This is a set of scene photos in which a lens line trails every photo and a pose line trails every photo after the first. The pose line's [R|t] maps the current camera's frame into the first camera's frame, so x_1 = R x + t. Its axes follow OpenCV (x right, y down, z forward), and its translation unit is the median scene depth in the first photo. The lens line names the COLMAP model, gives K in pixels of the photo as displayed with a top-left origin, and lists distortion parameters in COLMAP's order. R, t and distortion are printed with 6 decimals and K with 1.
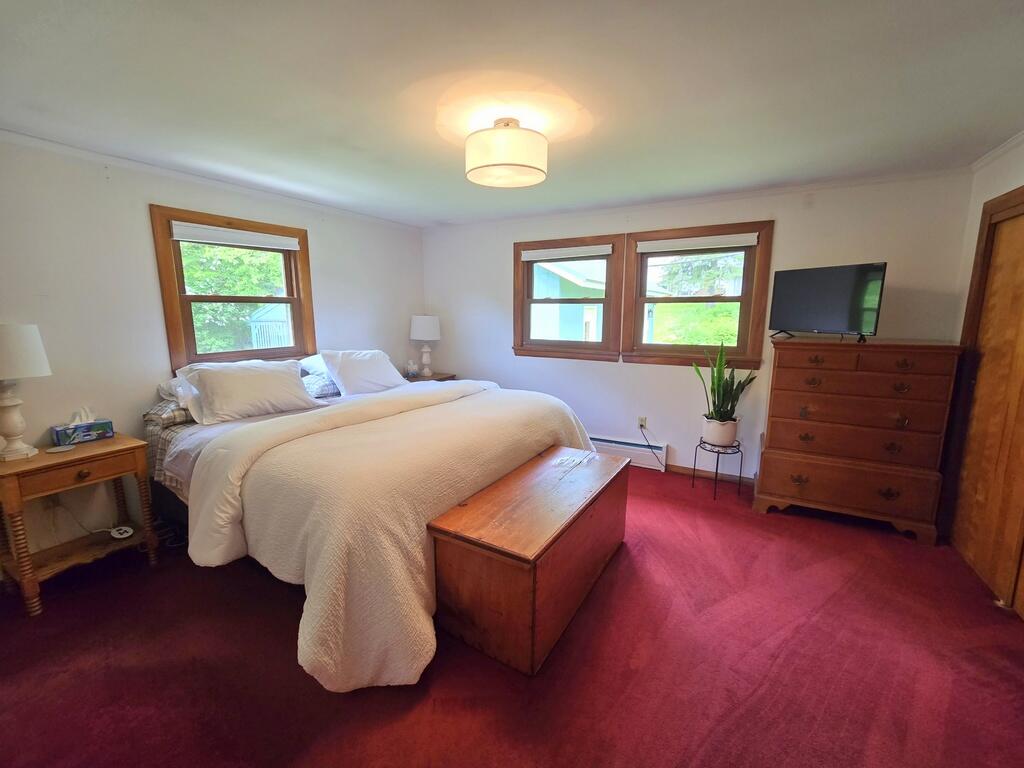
lens RADIAL K [[428.4, 0, 513.8], [0, 428.4, 382.7], [0, 0, 1]] dist [-0.006997, 0.000316]
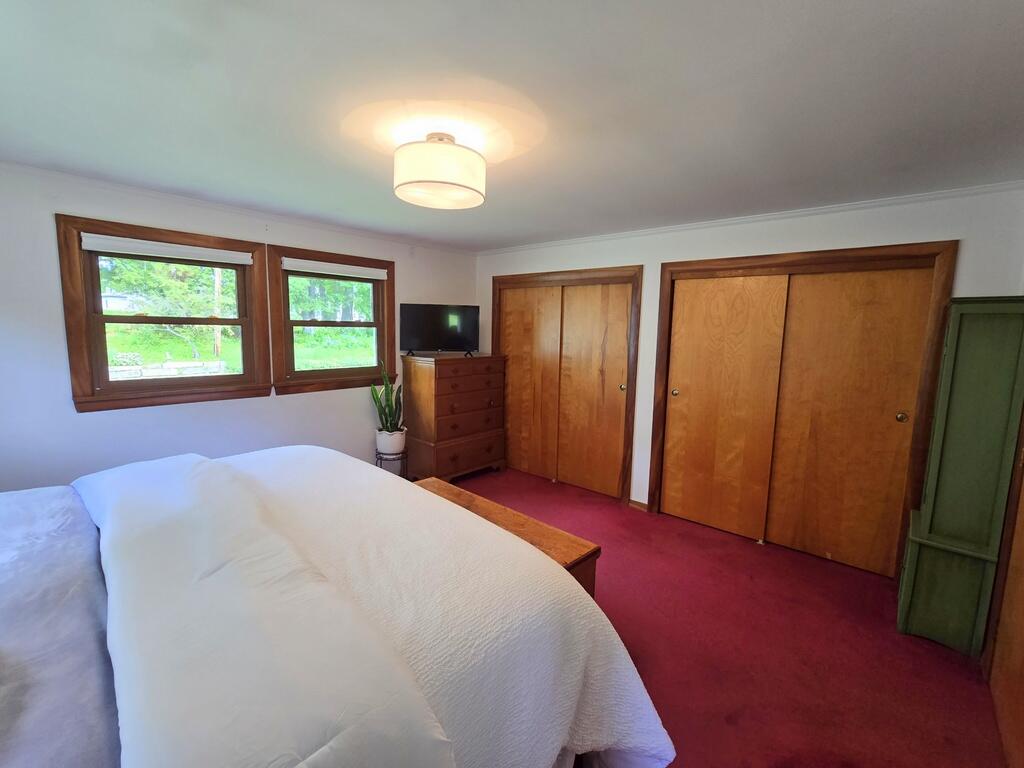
lens RADIAL K [[428.4, 0, 518.0], [0, 428.4, 381.6], [0, 0, 1]] dist [-0.006997, 0.000316]
pose [[0.235202, -0.108218, 0.965903, -0.532575], [0.146936, 0.986319, 0.074726, -0.080216], [-0.960776, 0.124350, 0.247885, 0.393668]]
